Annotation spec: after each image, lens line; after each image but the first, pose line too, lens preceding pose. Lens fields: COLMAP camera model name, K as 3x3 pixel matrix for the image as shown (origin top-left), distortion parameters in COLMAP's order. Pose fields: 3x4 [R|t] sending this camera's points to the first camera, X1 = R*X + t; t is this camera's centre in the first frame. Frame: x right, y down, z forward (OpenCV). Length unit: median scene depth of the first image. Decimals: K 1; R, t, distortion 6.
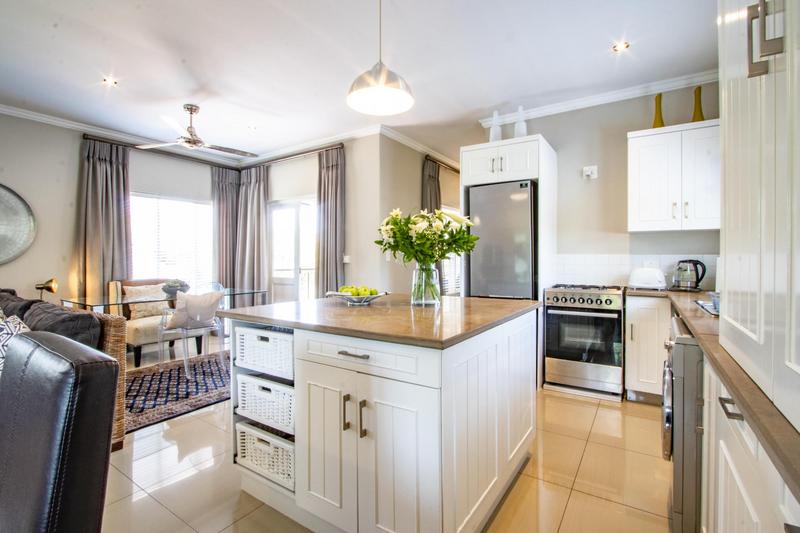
lens RADIAL K [[369.3, 0, 396.0], [0, 369.3, 266.7], [0, 0, 1]] dist [-0.018346, 0.003300]
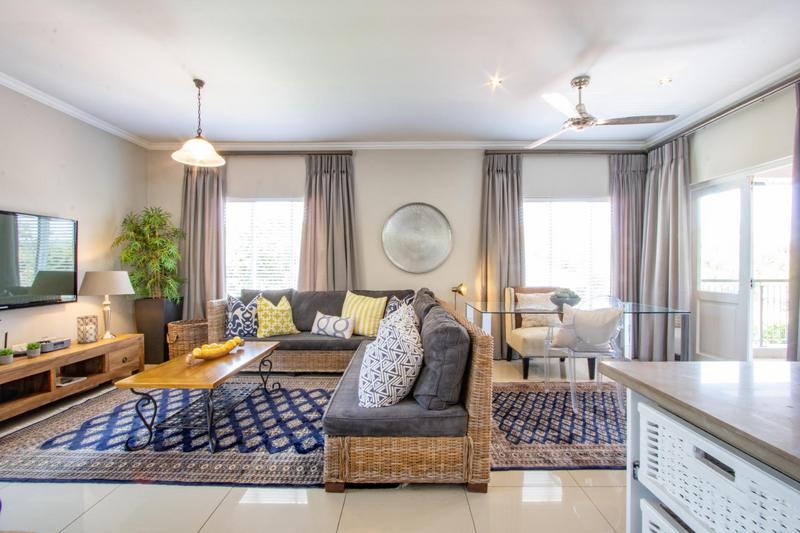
lens RADIAL K [[369.3, 0, 390.0], [0, 369.3, 265.9], [0, 0, 1]] dist [-0.018346, 0.003300]
pose [[0.530716, -0.004100, -0.847540, -0.077880], [-0.013458, 0.999821, -0.013265, -0.002643], [0.847443, 0.018446, 0.530566, 0.179254]]
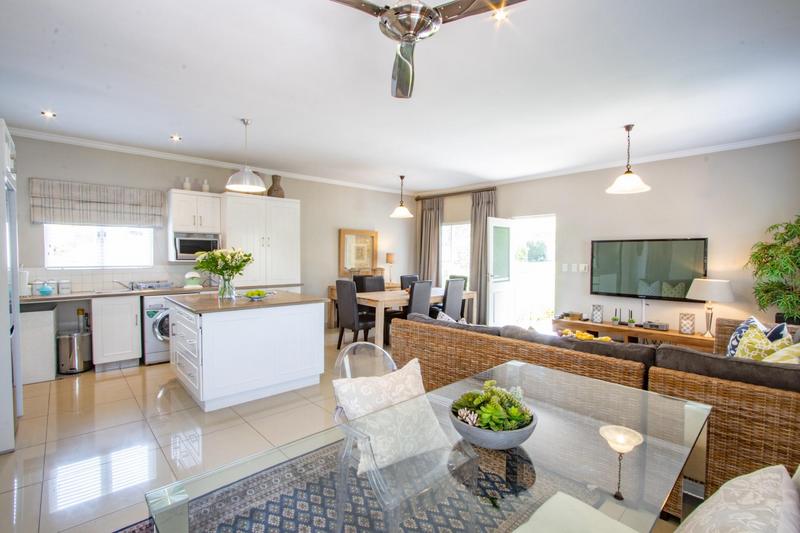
lens RADIAL K [[369.3, 0, 396.9], [0, 369.3, 267.9], [0, 0, 1]] dist [-0.018346, 0.003300]
pose [[-0.969127, -0.016933, 0.245980, -0.568838], [-0.004362, 0.998660, 0.051561, -0.073193], [-0.246524, 0.048897, -0.967903, 1.247182]]
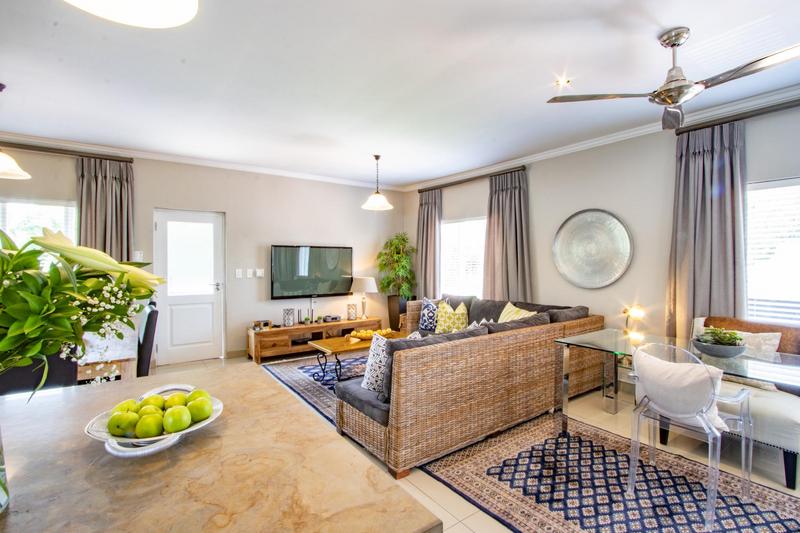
lens RADIAL K [[369.3, 0, 398.8], [0, 369.3, 258.5], [0, 0, 1]] dist [-0.018346, 0.003300]
pose [[-0.358922, -0.011050, -0.933302, 0.115421], [-0.018284, 0.999821, -0.004806, -0.061615], [0.933188, 0.015339, -0.359060, 0.703887]]
